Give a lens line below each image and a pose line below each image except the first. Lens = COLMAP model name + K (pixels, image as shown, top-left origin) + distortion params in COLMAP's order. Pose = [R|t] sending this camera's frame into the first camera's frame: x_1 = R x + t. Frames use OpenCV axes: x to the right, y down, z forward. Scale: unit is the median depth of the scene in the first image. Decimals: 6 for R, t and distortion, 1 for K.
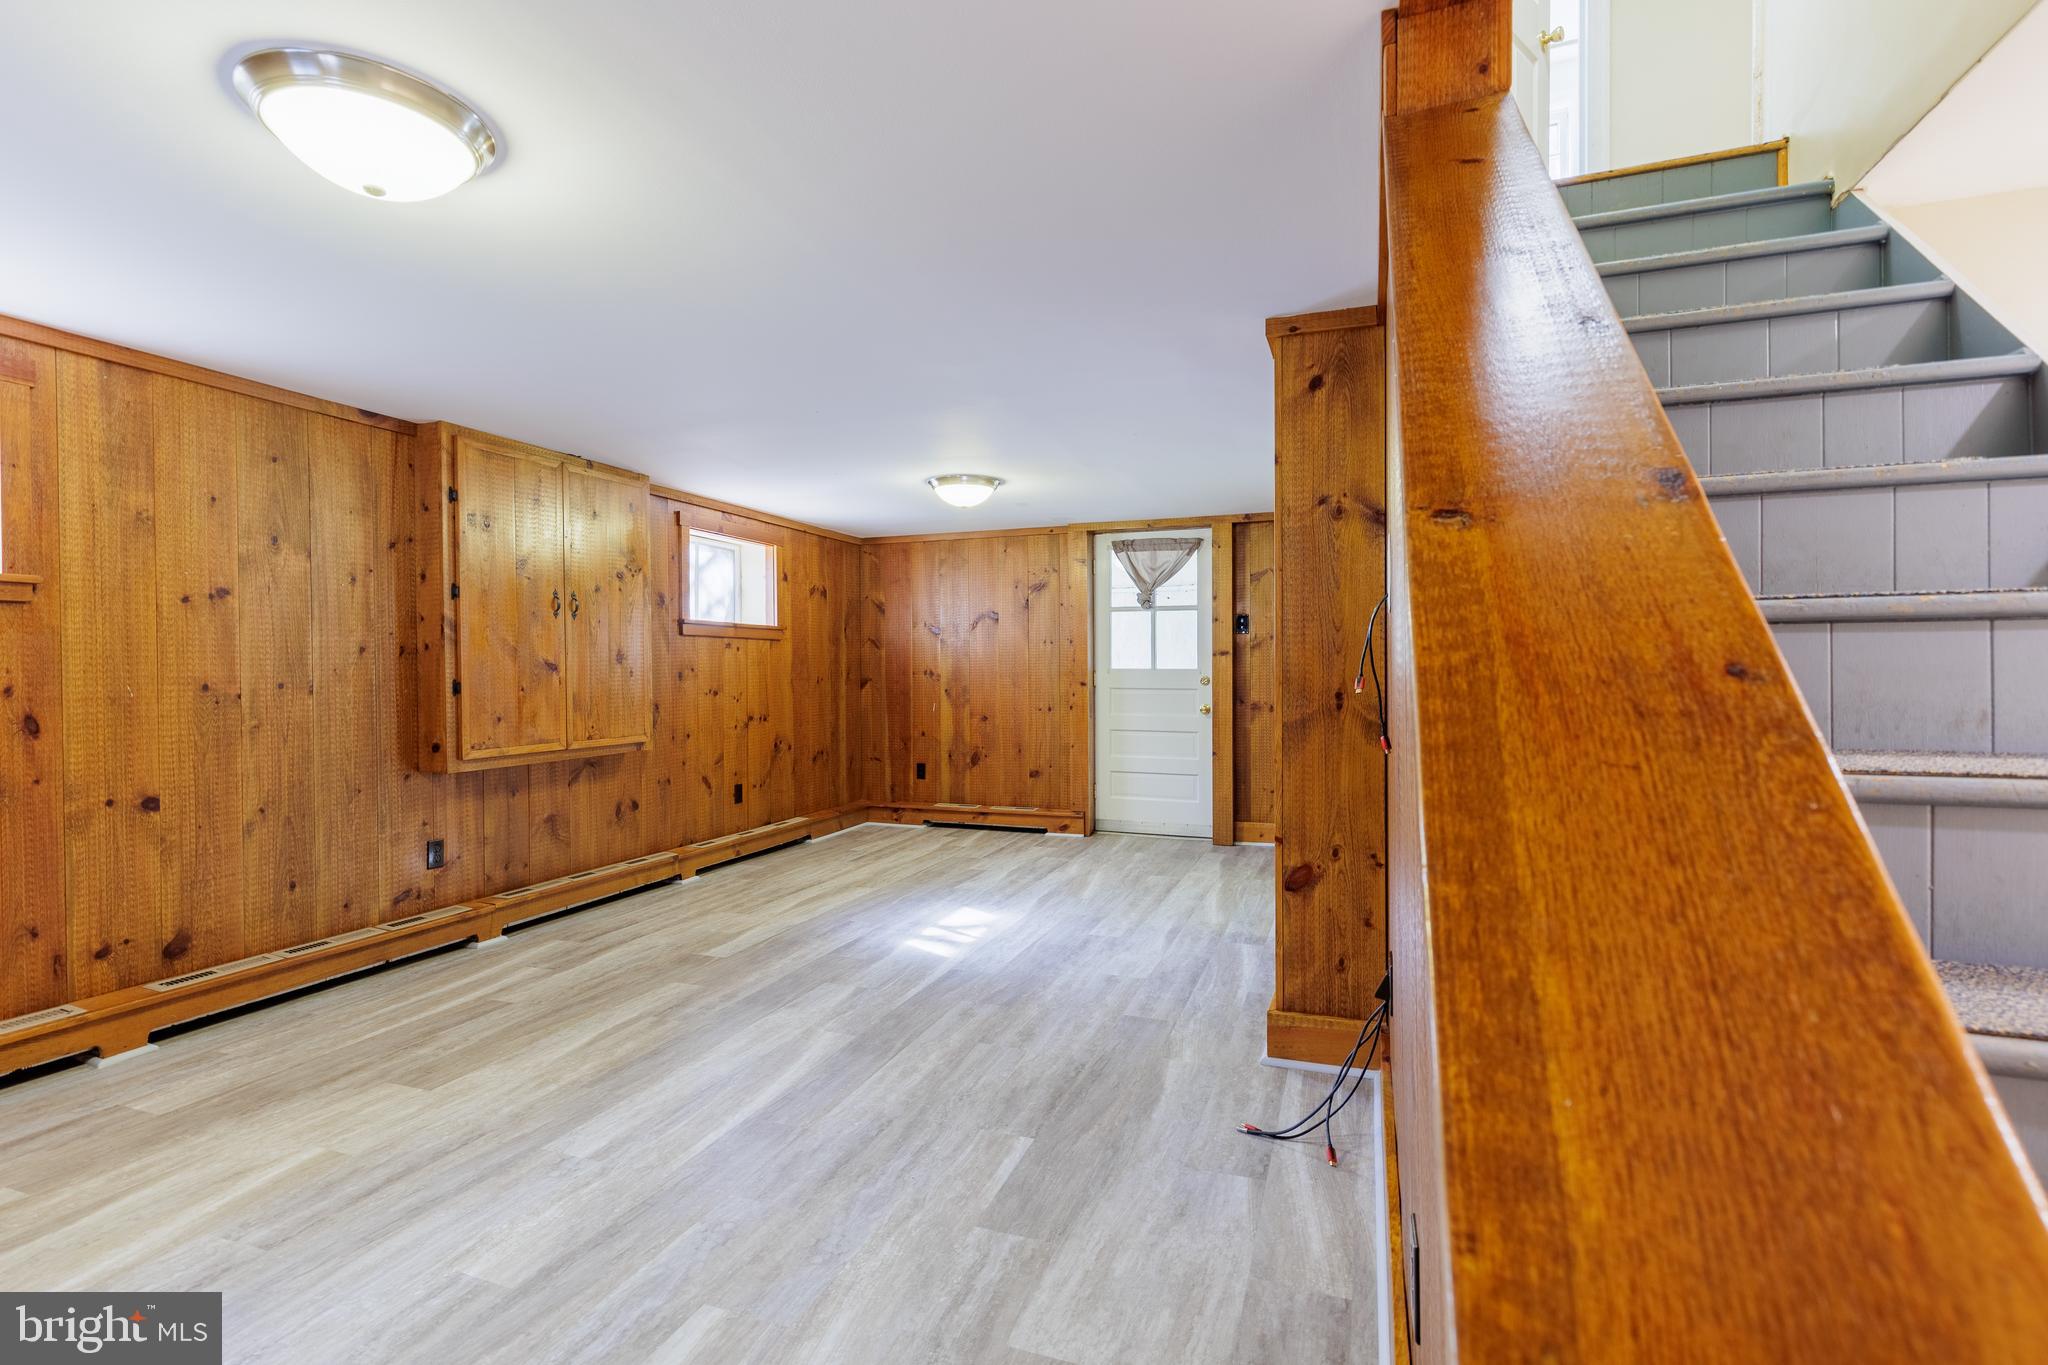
lens RADIAL K [[926.4, 0, 1020.6], [0, 926.4, 677.8], [0, 0, 1]] dist [0.009470, -0.001925]
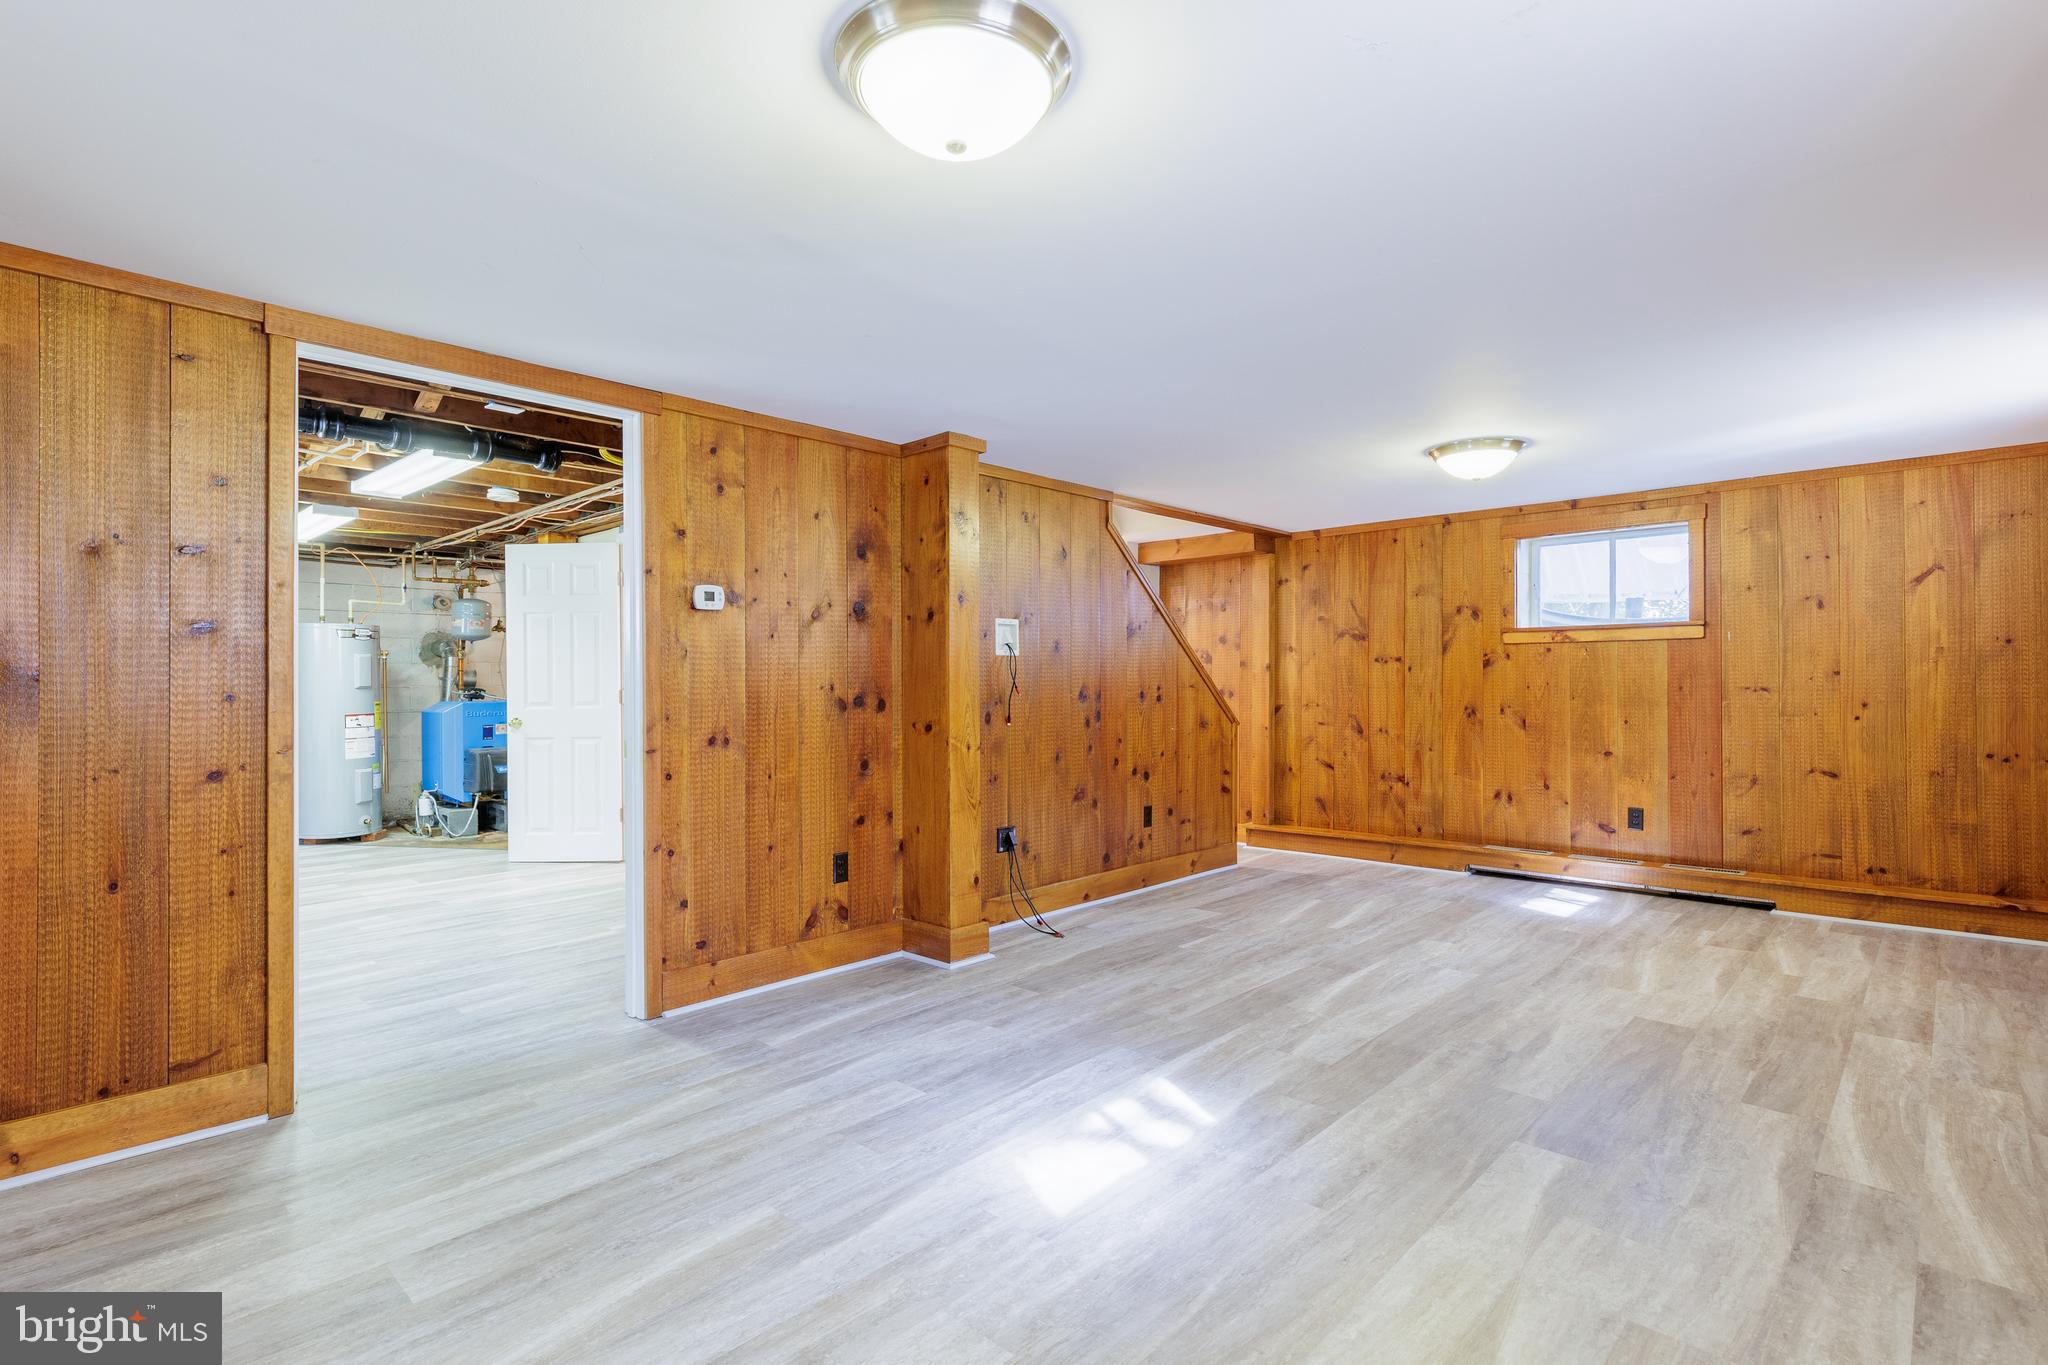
lens RADIAL K [[926.4, 0, 1020.6], [0, 926.4, 677.8], [0, 0, 1]] dist [0.009470, -0.001925]
pose [[-0.912950, 0.012446, 0.407882, -0.311181], [0.011745, 0.999922, -0.004223, -0.009753], [-0.407903, 0.000935, -0.913025, 1.929537]]
